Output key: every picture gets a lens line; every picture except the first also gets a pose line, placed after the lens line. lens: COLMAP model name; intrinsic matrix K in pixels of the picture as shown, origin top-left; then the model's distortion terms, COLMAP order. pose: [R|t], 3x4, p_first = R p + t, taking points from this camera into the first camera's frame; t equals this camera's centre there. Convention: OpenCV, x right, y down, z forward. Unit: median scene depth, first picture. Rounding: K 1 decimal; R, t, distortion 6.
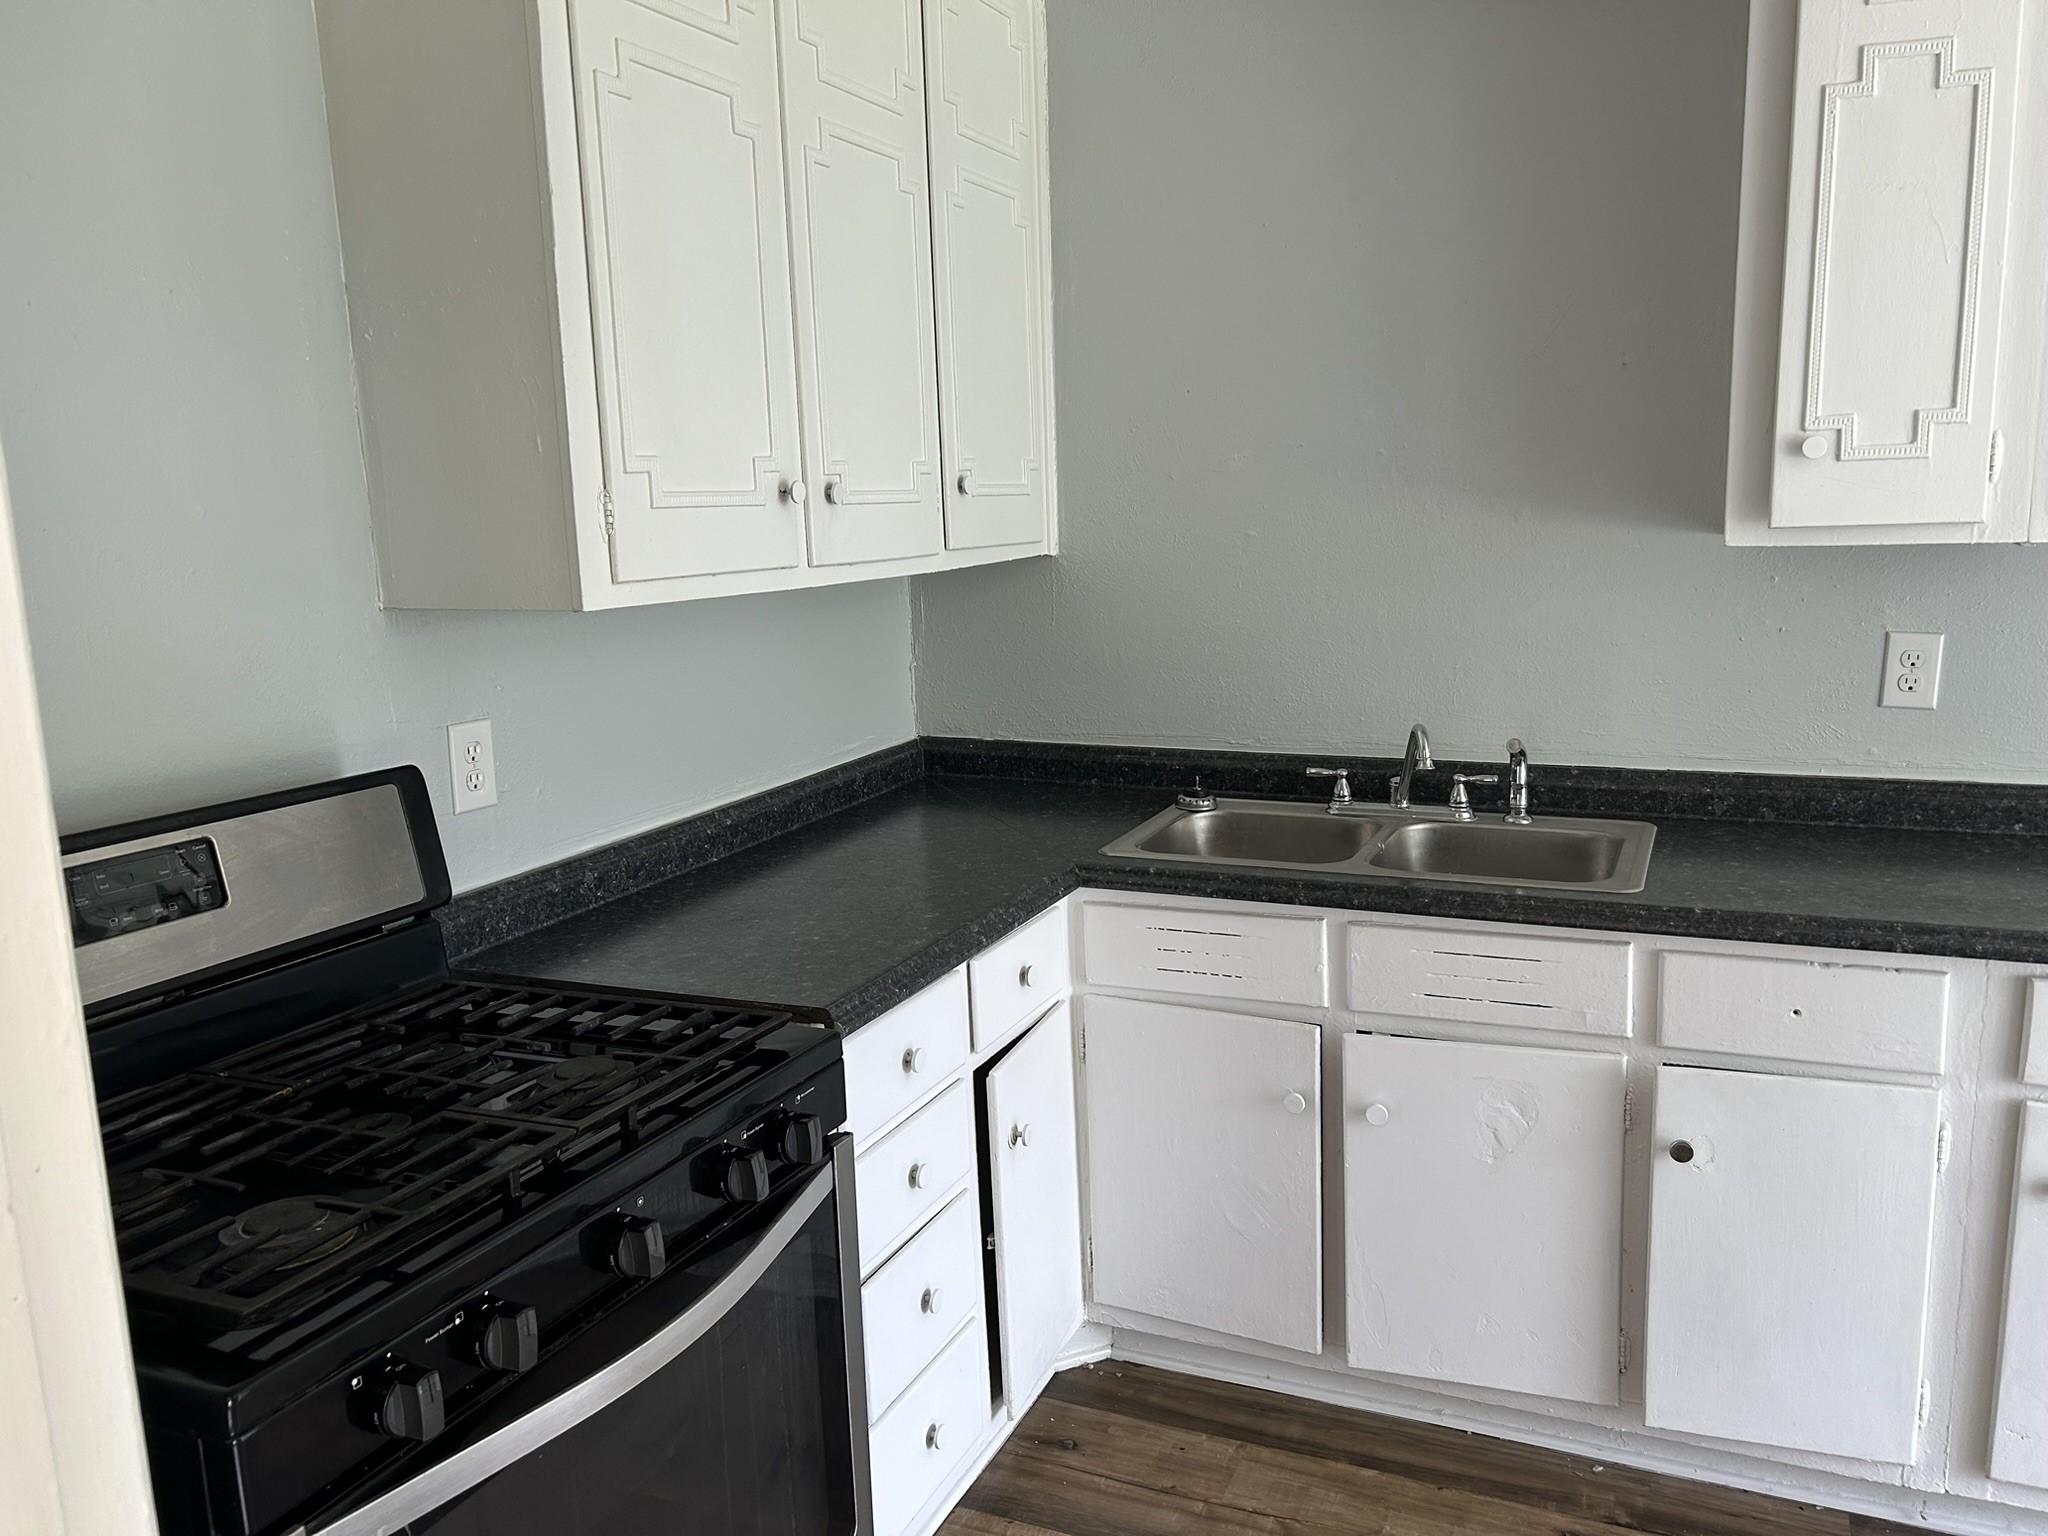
lens RADIAL K [[1548.9, 0, 1030.7], [0, 1548.9, 771.9], [0, 0, 1]] dist [0.024927, -0.010569]
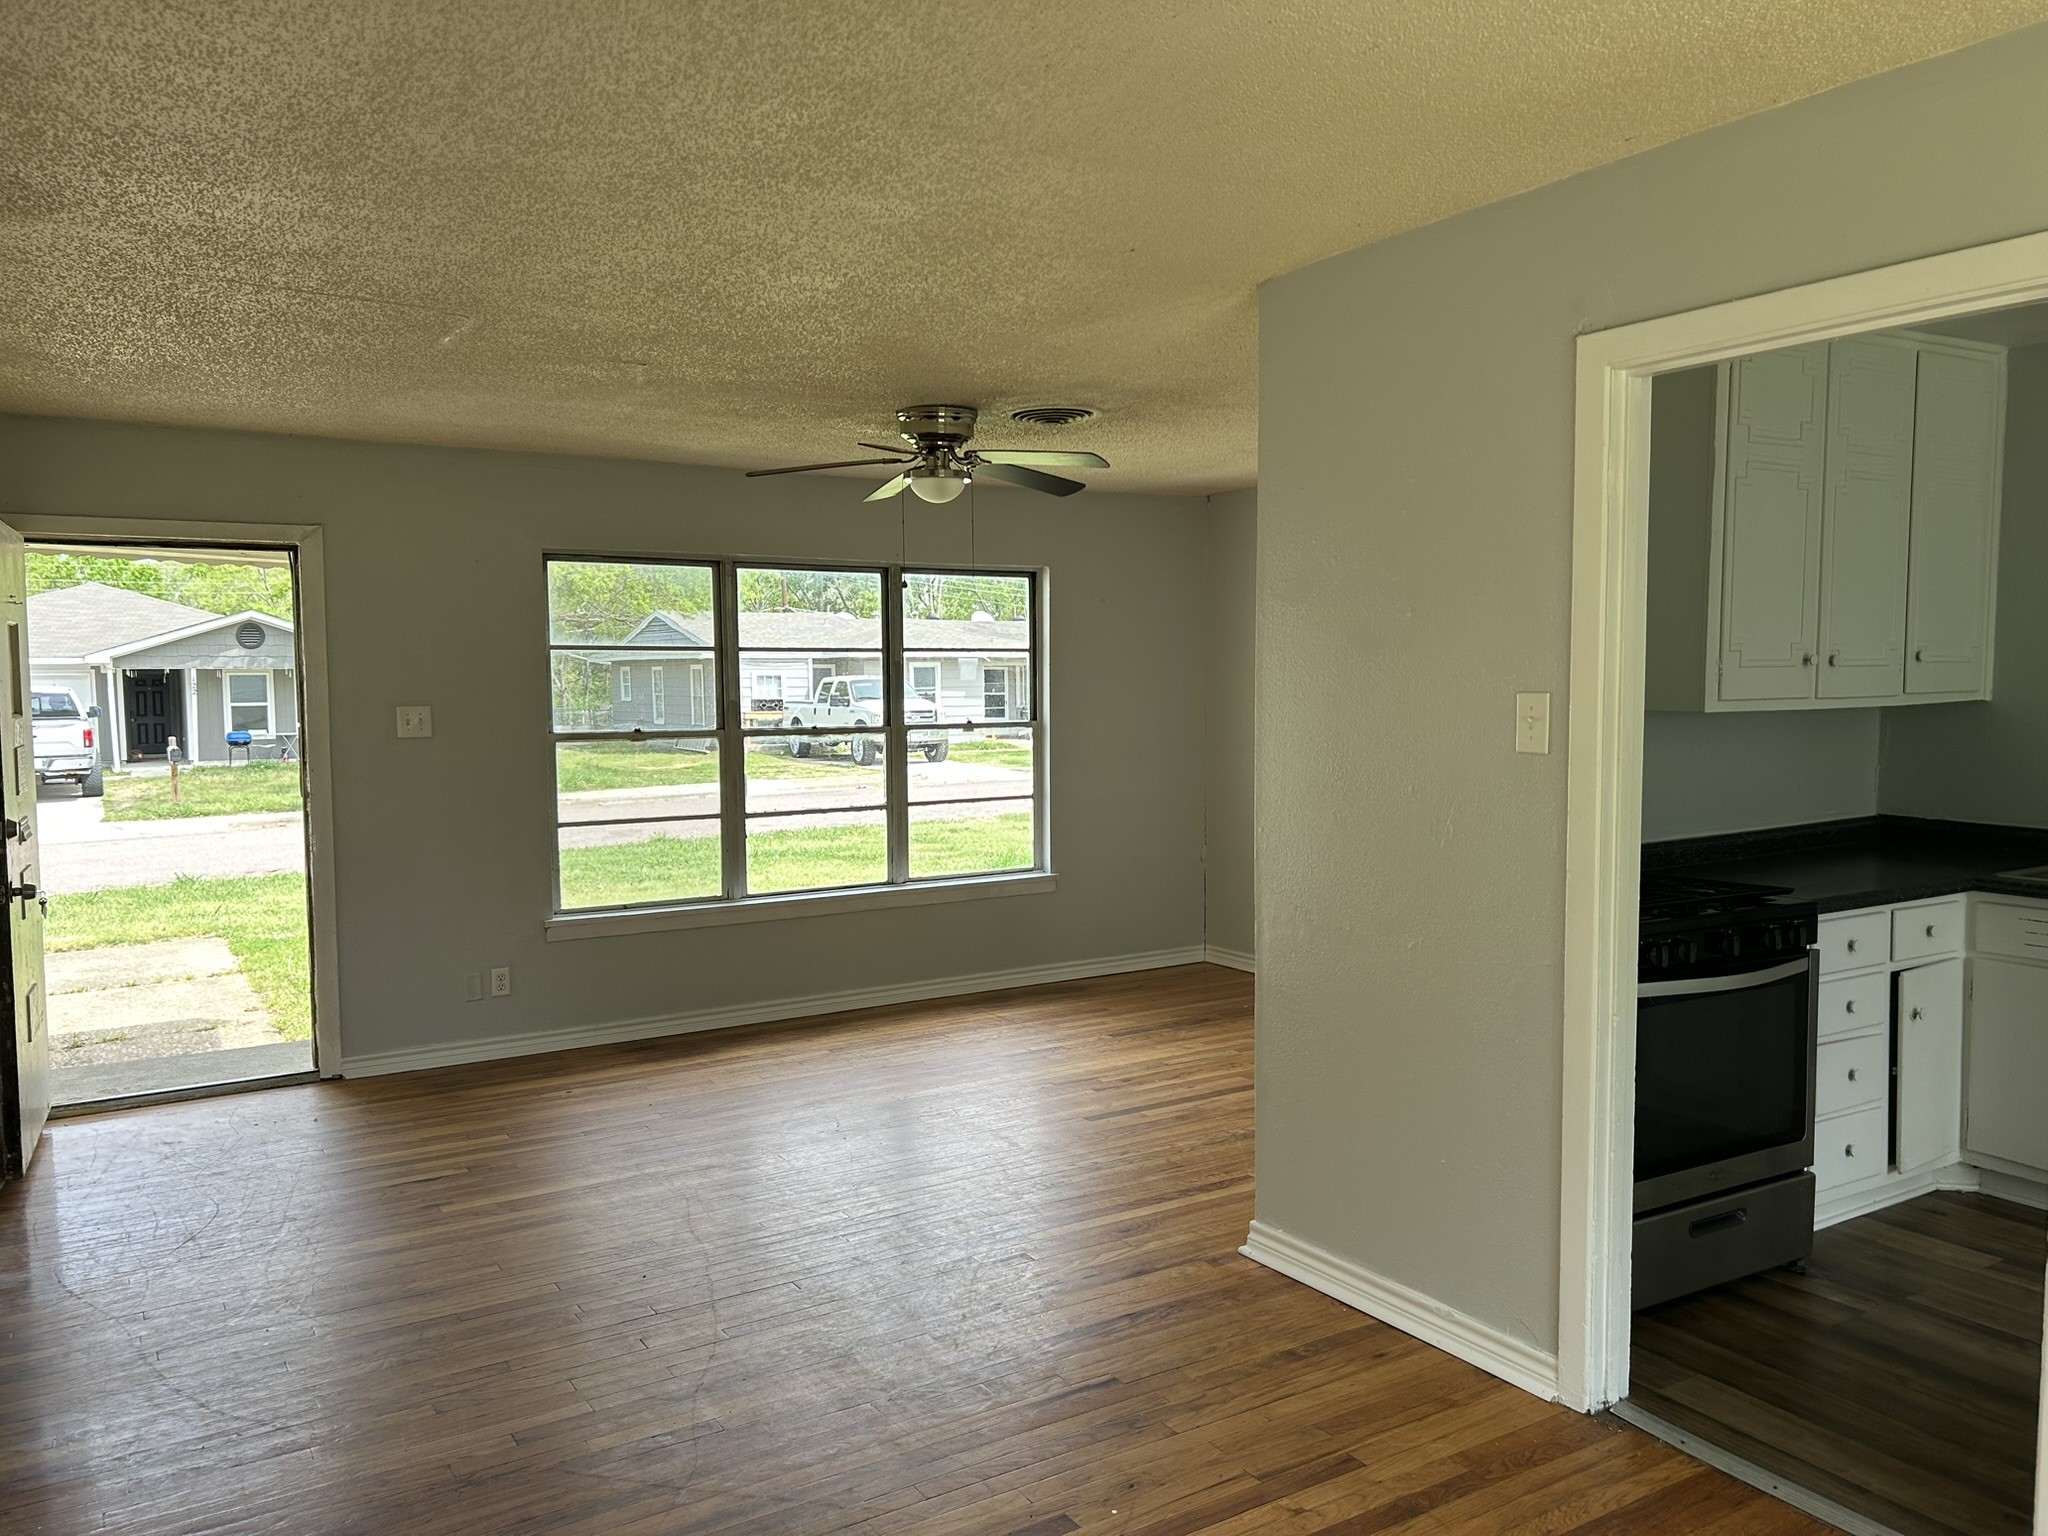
lens RADIAL K [[1548.9, 0, 1022.7], [0, 1548.9, 783.3], [0, 0, 1]] dist [0.024927, -0.010569]
pose [[0.828721, 0.070592, -0.555192, 0.107422], [-0.116187, 0.992101, -0.047284, 0.157682], [0.547469, 0.103691, 0.830377, -1.002785]]
